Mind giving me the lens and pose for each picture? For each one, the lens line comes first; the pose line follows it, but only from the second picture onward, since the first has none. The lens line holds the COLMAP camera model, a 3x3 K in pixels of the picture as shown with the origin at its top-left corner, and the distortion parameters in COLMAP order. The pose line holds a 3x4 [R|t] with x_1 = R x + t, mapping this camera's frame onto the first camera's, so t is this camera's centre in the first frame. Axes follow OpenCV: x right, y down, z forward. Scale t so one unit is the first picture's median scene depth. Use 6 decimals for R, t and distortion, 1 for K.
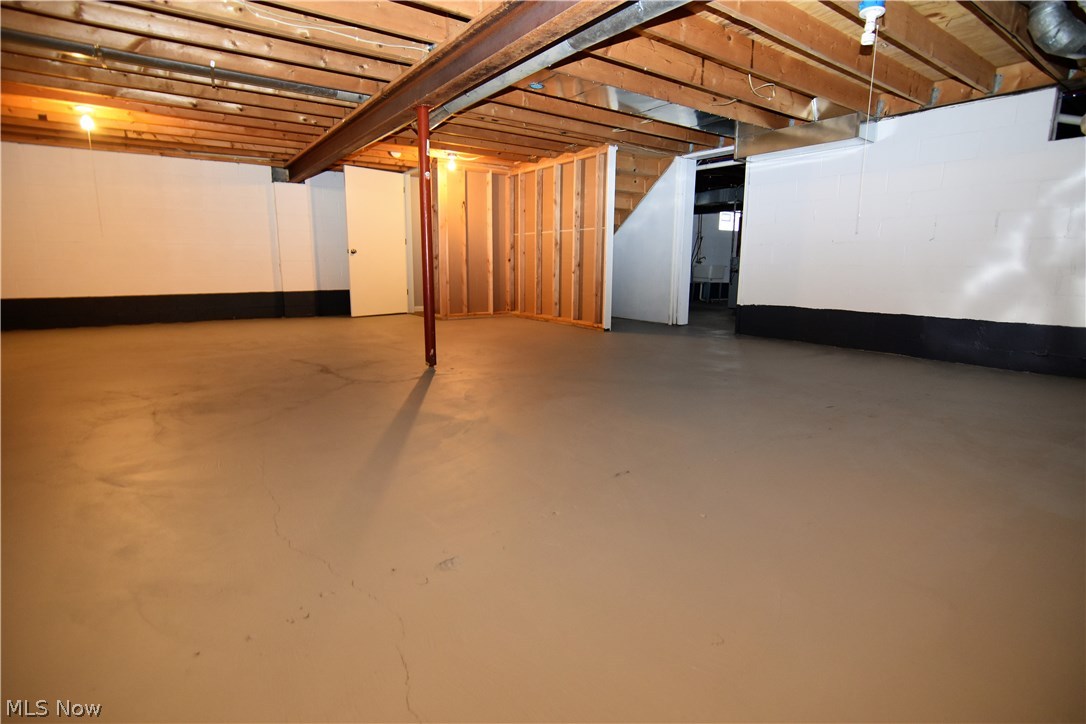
lens RADIAL K [[528.8, 0, 544.5], [0, 528.8, 360.8], [0, 0, 1]] dist [-0.014169, 0.001713]
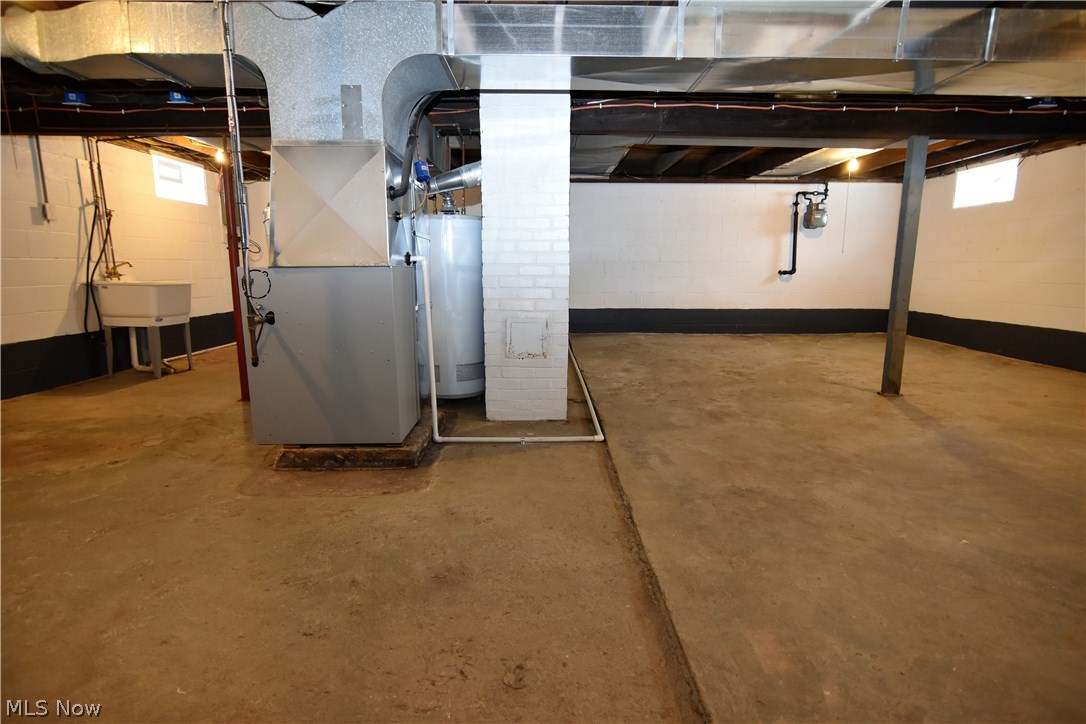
lens RADIAL K [[528.8, 0, 546.0], [0, 528.8, 358.5], [0, 0, 1]] dist [-0.014169, 0.001713]
pose [[0.577265, -0.143744, 0.803805, 0.158702], [0.154960, 0.985780, 0.064999, -0.103891], [-0.801719, 0.087036, 0.591331, 0.524547]]
